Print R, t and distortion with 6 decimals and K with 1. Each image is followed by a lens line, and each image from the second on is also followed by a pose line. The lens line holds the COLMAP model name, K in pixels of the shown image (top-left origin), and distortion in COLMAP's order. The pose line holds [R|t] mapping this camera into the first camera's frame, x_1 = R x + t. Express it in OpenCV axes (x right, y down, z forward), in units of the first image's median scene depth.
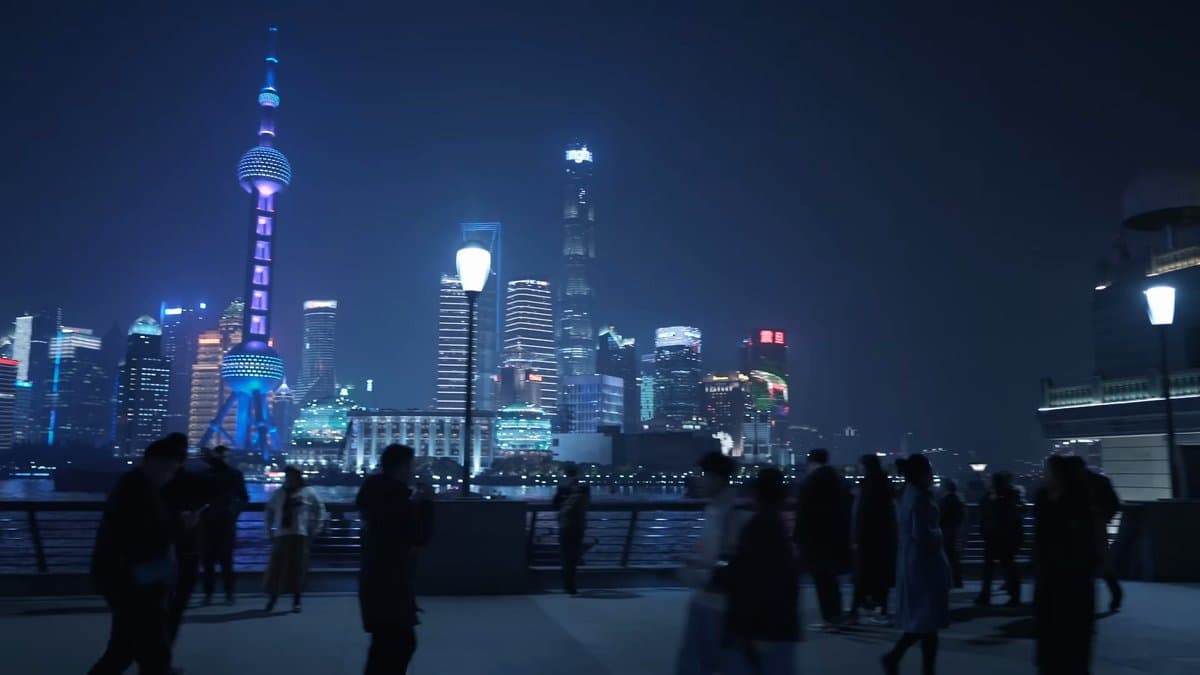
lens RADIAL K [[899.2, 0, 555.6], [0, 899.2, 339.5], [0, 0, 1]] dist [-0.045429, 0.049844]
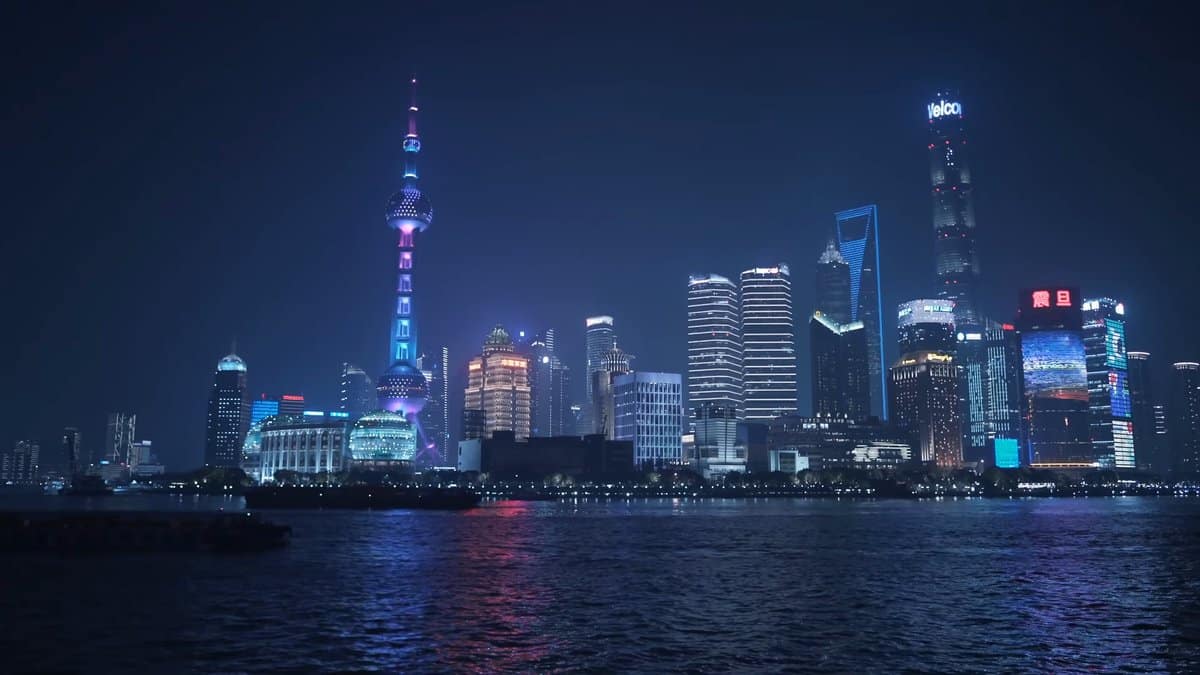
lens RADIAL K [[899.2, 0, 596.8], [0, 899.2, 352.8], [0, 0, 1]] dist [-0.045429, 0.049844]
pose [[0.805644, -0.091179, -0.585341, 0.425043], [0.091614, 0.995374, -0.028956, 0.033522], [0.585273, -0.030297, 0.810270, 0.206678]]
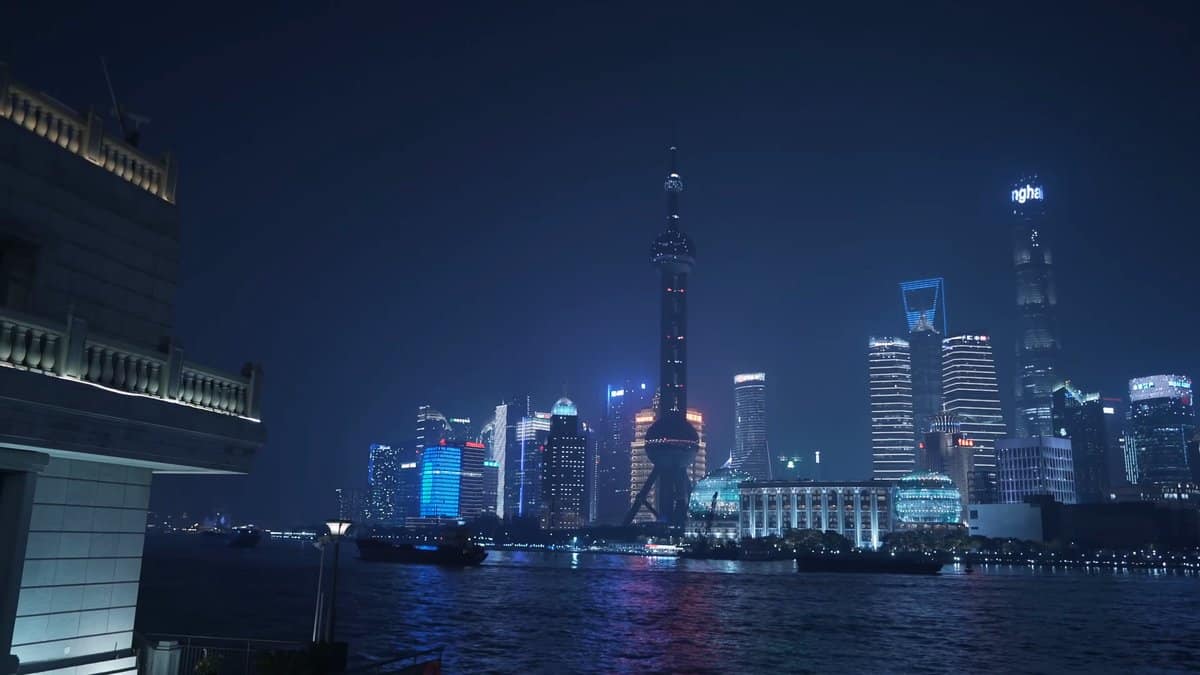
lens RADIAL K [[899.2, 0, 598.4], [0, 899.2, 347.0], [0, 0, 1]] dist [-0.045429, 0.049844]
pose [[0.893146, -0.081609, -0.442300, 0.045501], [0.049498, 0.995262, -0.083683, 0.003393], [0.447034, 0.052848, 0.892954, 0.023816]]
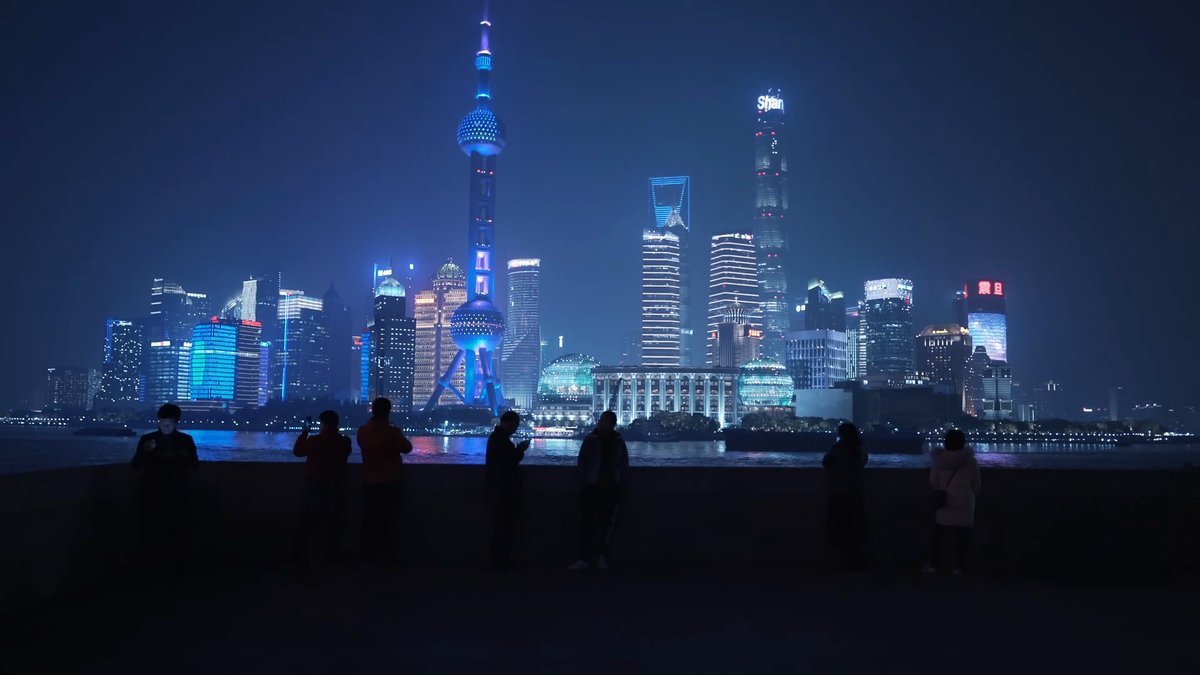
lens RADIAL K [[899.2, 0, 592.9], [0, 899.2, 351.5], [0, 0, 1]] dist [-0.045429, 0.049844]
pose [[0.989447, -0.006760, -0.144741, -0.047388], [0.016003, 0.997898, 0.062793, -0.002119], [0.144012, -0.064446, 0.987475, -0.008038]]
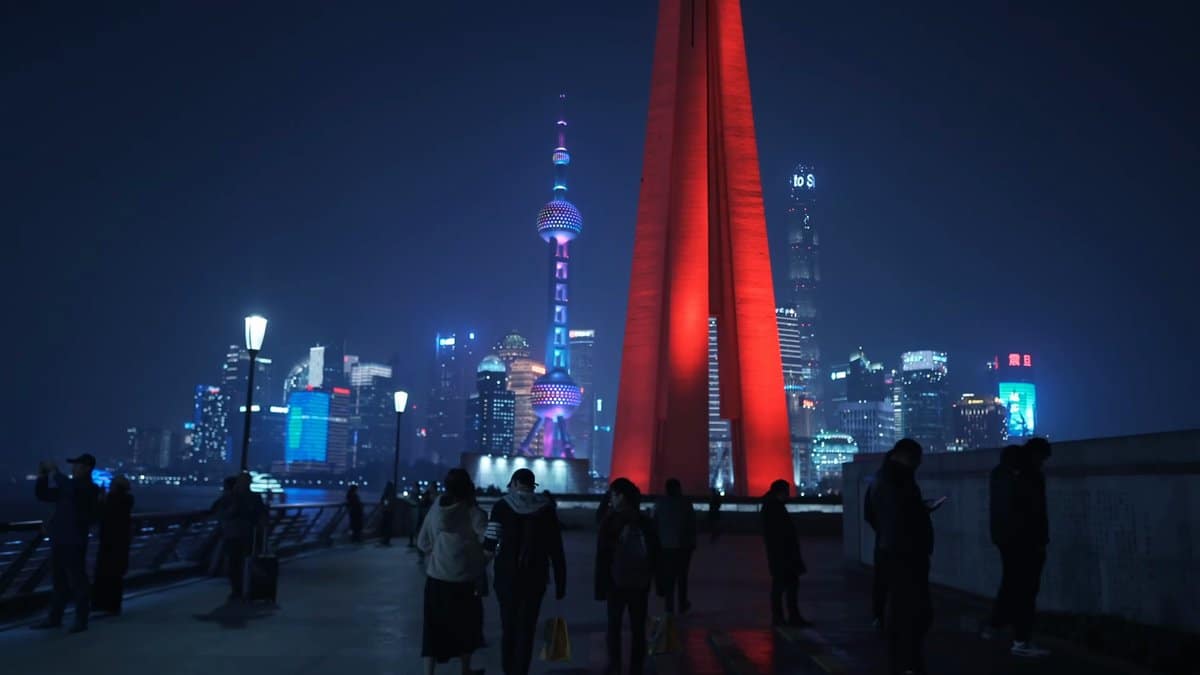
lens RADIAL K [[899.2, 0, 593.2], [0, 899.2, 353.9], [0, 0, 1]] dist [-0.045429, 0.049844]
pose [[0.987168, -0.012254, -0.159216, -0.090864], [0.012215, 0.999925, -0.001226, -0.016632], [0.159219, -0.000734, 0.987243, -0.101404]]
